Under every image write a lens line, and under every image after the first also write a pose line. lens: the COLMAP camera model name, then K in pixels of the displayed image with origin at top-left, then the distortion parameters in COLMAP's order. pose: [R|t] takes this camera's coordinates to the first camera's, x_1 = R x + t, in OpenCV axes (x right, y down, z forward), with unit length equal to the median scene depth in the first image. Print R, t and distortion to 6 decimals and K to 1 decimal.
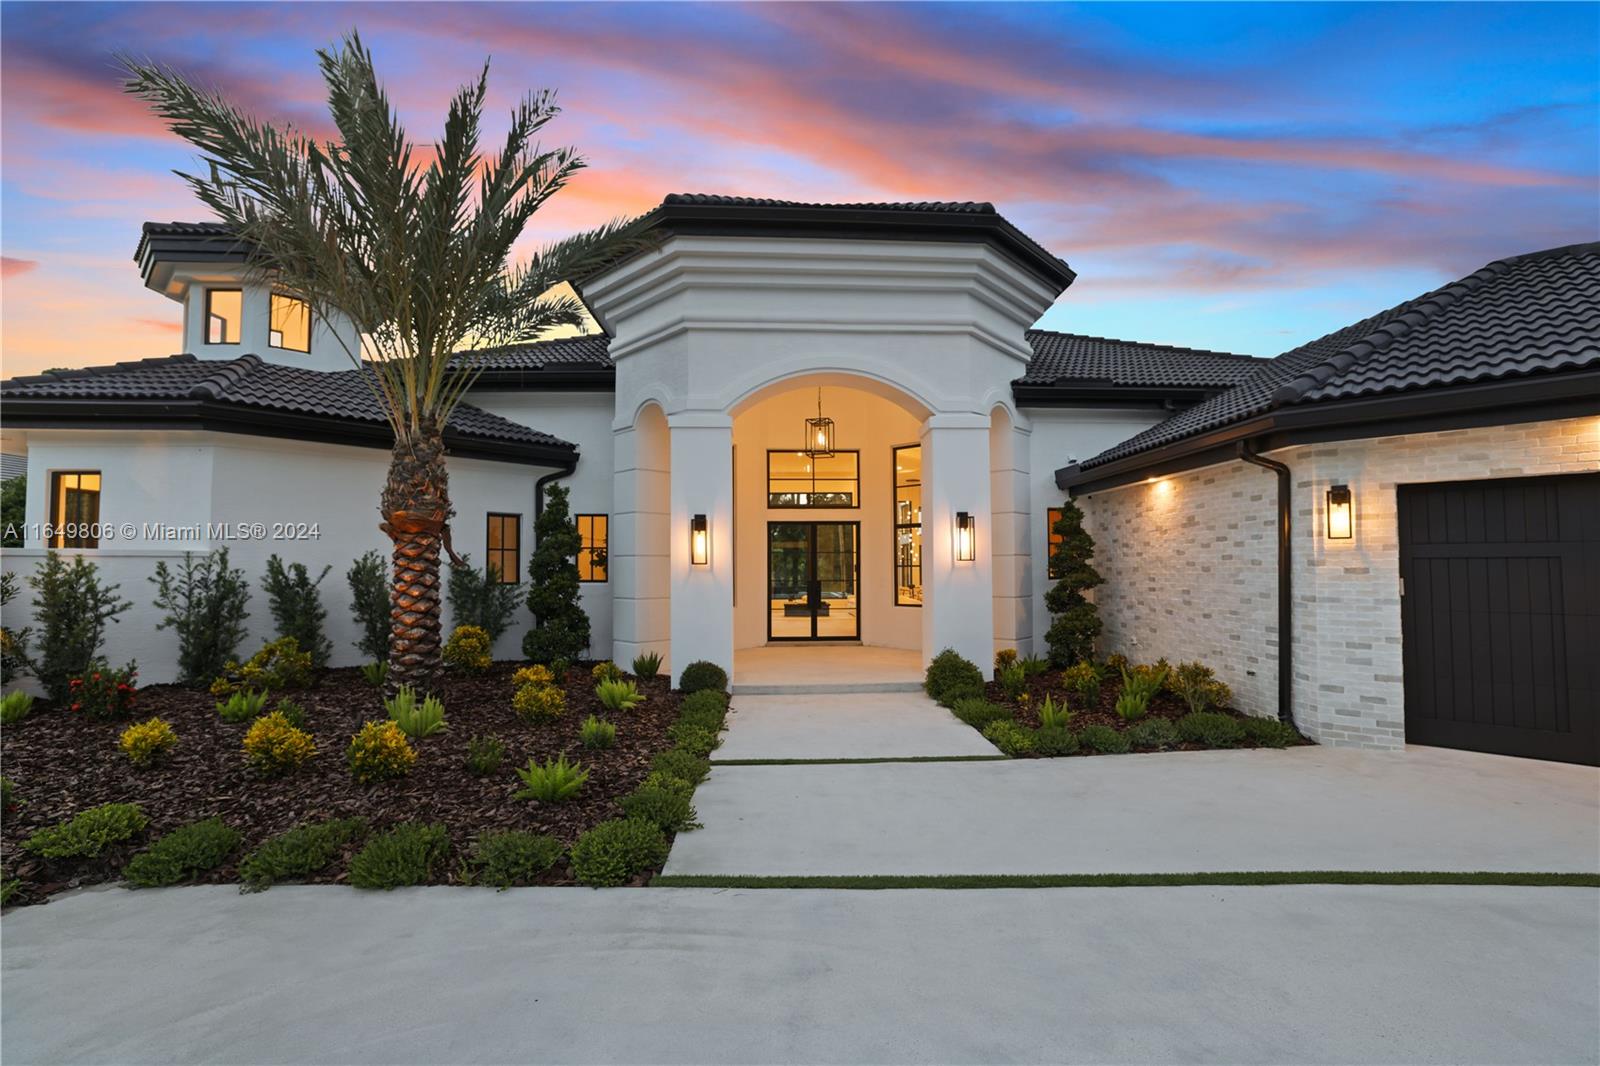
lens RADIAL K [[723.5, 0, 791.3], [0, 723.5, 525.1], [0, 0, 1]] dist [-0.015453, 0.000812]
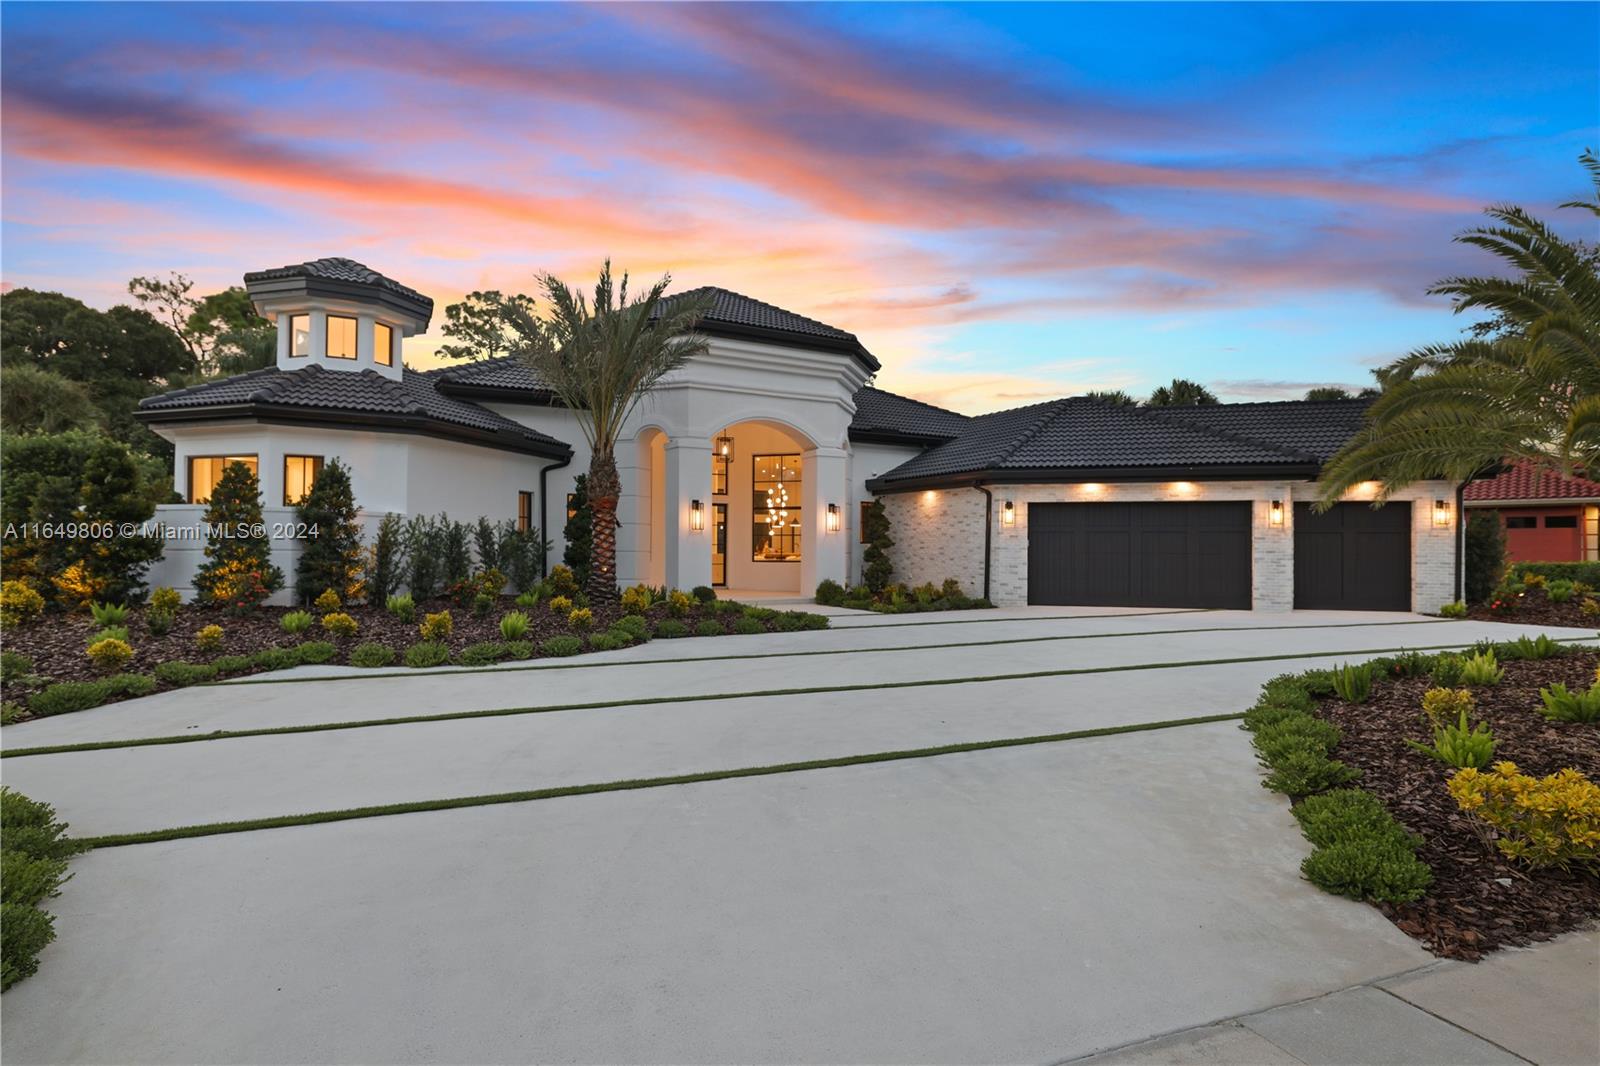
lens RADIAL K [[821.5, 0, 800.8], [0, 821.5, 536.8], [0, 0, 1]] dist [0.002646, -0.000038]
pose [[0.903420, 0.005588, 0.428721, -0.715729], [-0.026546, 0.998726, 0.042923, -0.024686], [-0.427935, -0.050159, 0.902417, -0.816822]]
